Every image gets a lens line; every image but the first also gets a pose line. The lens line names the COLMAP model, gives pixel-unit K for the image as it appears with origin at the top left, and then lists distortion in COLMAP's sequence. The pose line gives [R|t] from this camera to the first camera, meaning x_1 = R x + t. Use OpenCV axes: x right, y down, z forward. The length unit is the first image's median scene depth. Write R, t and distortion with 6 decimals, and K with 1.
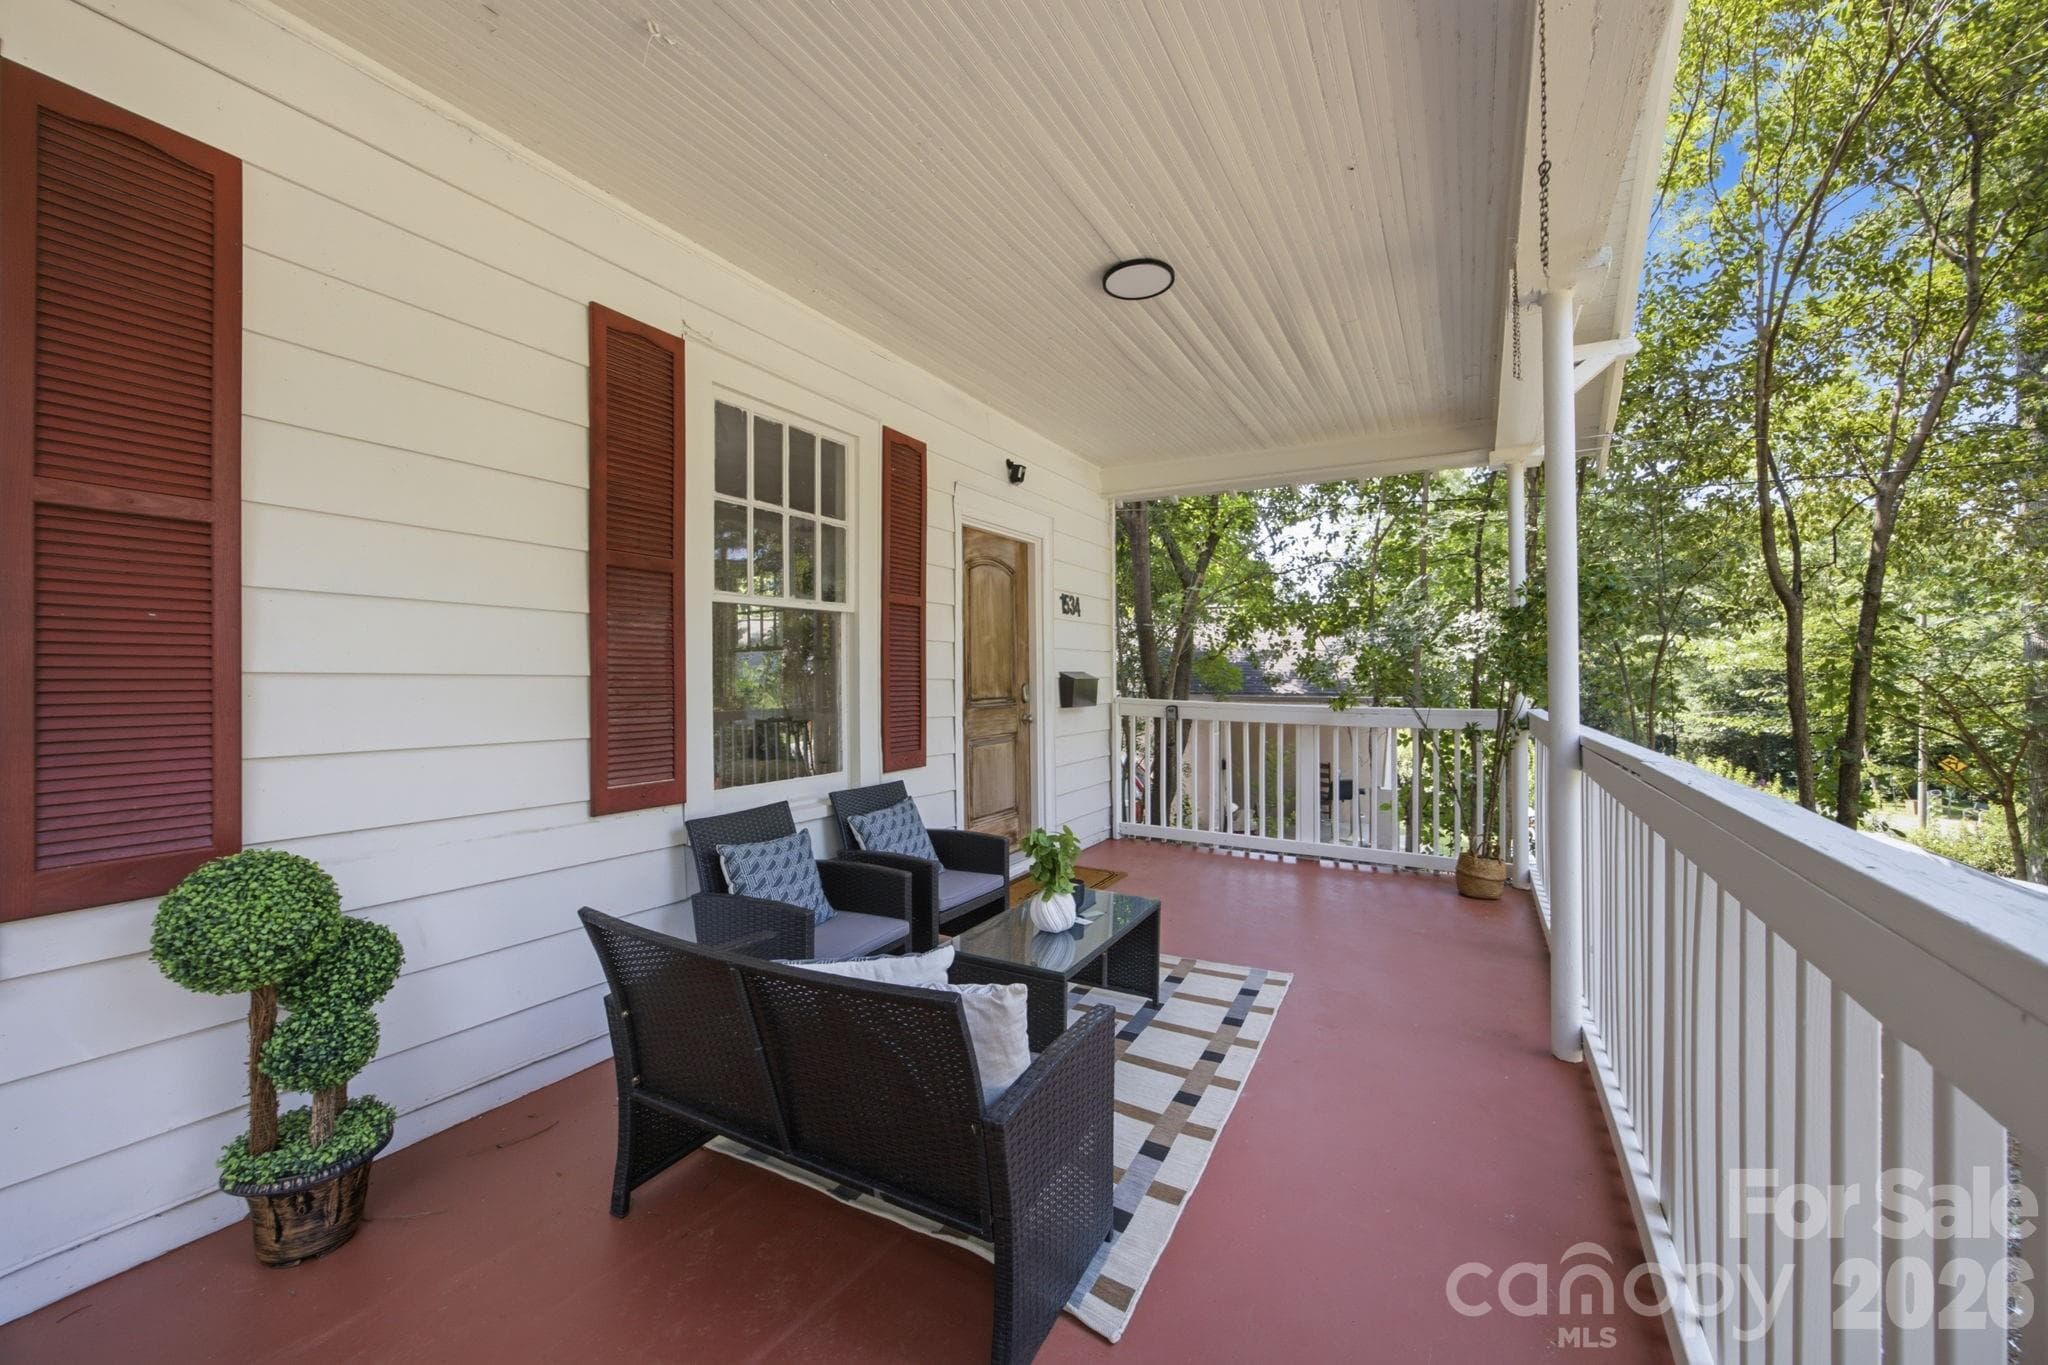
lens RADIAL K [[821.5, 0, 1063.3], [0, 821.5, 673.7], [0, 0, 1]] dist [0.000048, 0.000071]
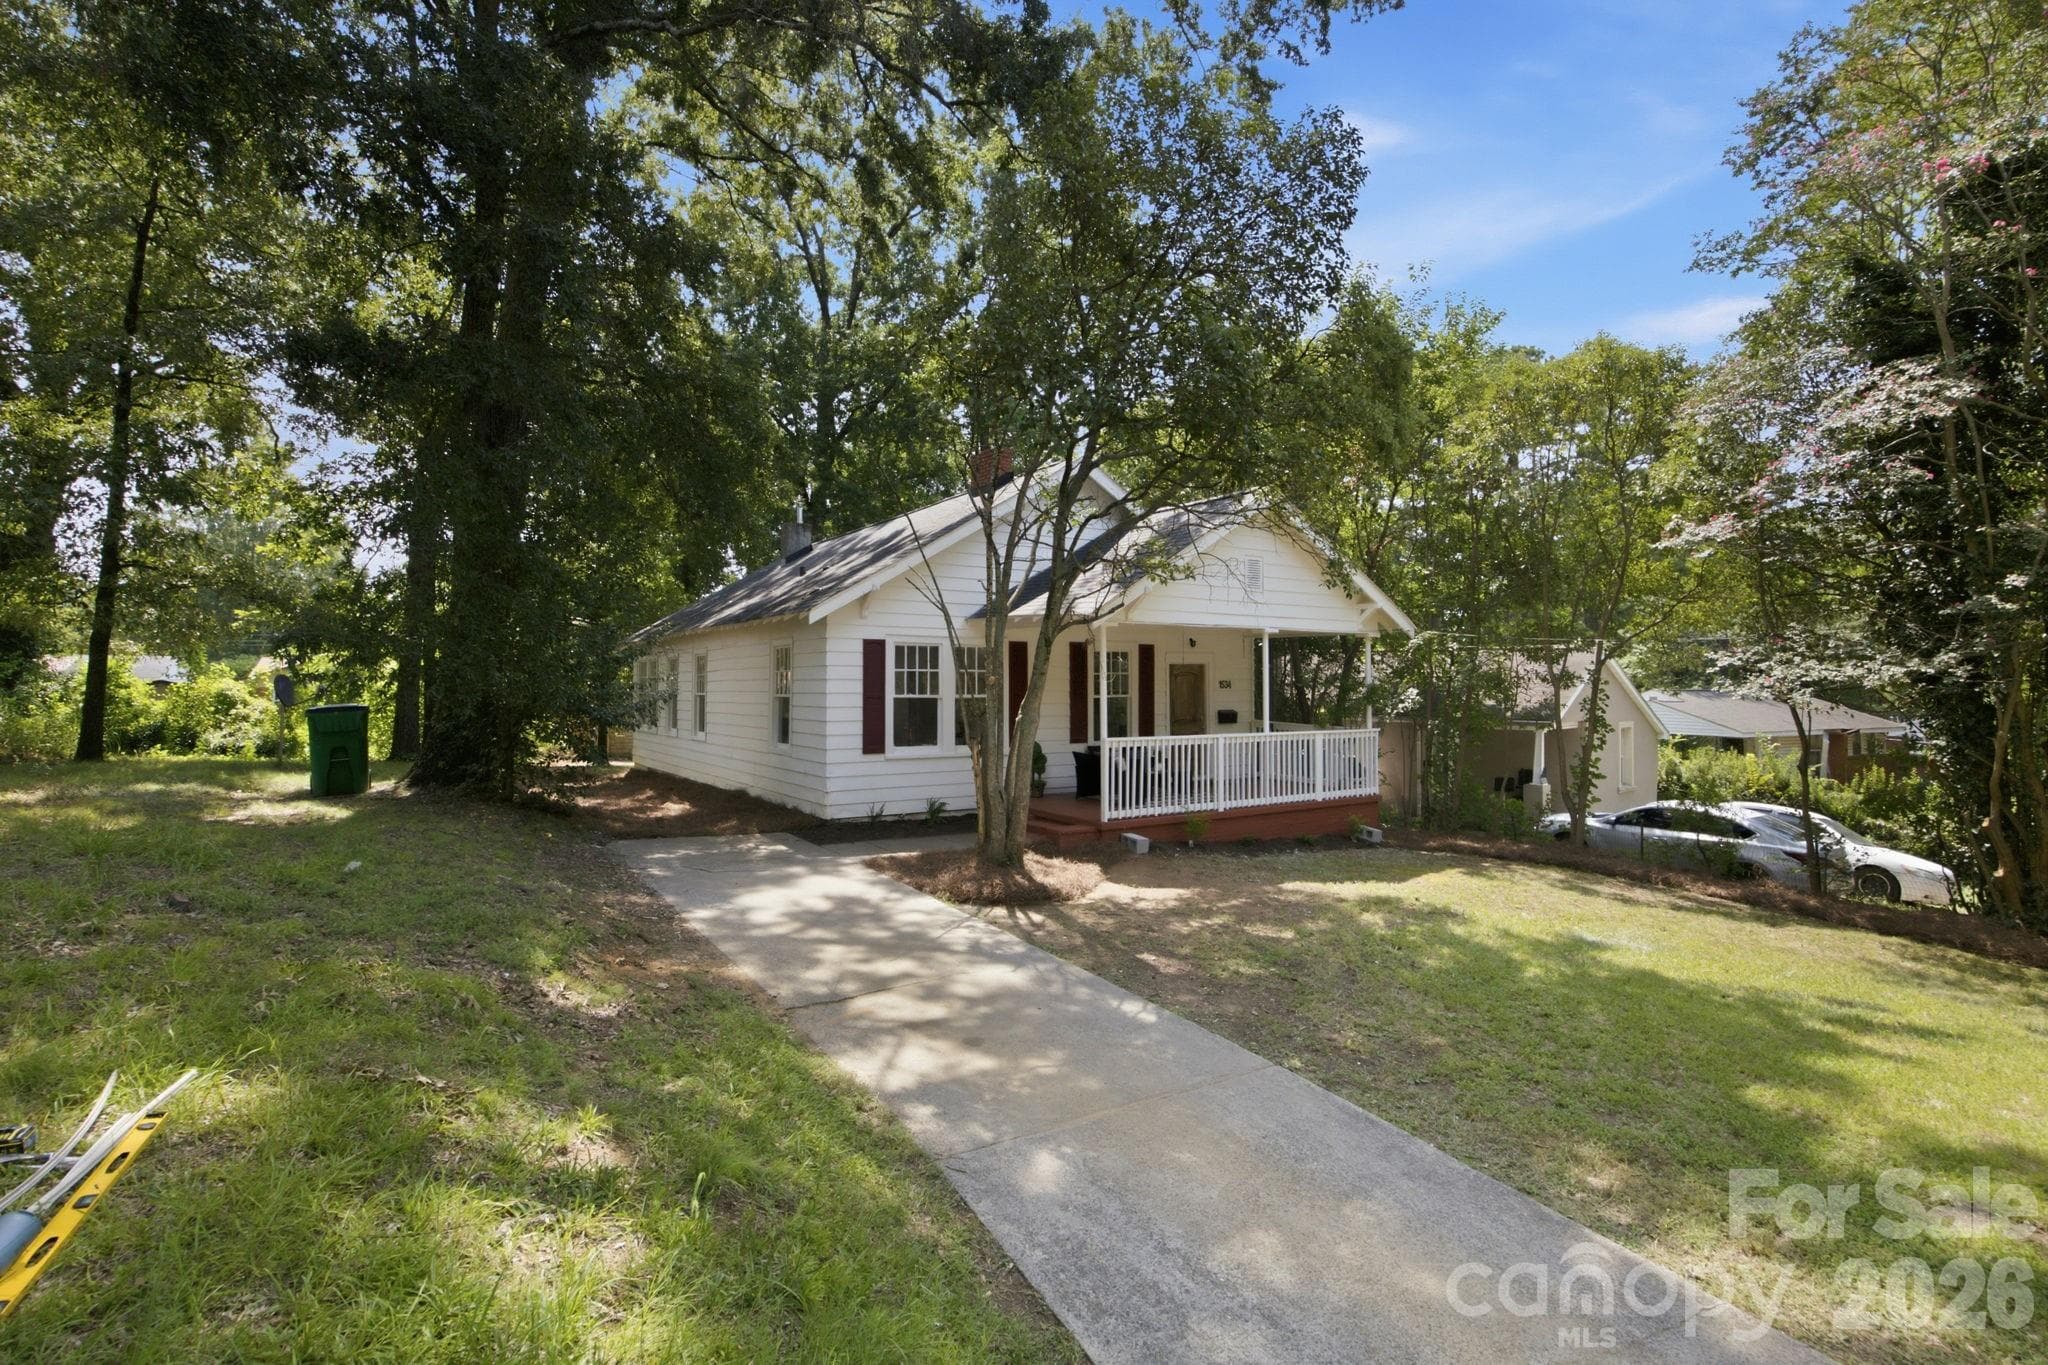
lens RADIAL K [[919.0, 0, 1009.1], [0, 919.0, 640.8], [0, 0, 1]] dist [-0.000603, -0.000074]
pose [[0.852015, -0.029215, -0.522702, 1.563218], [0.005723, 0.998902, -0.046503, -0.146739], [0.523486, 0.036630, 0.851247, -3.040756]]
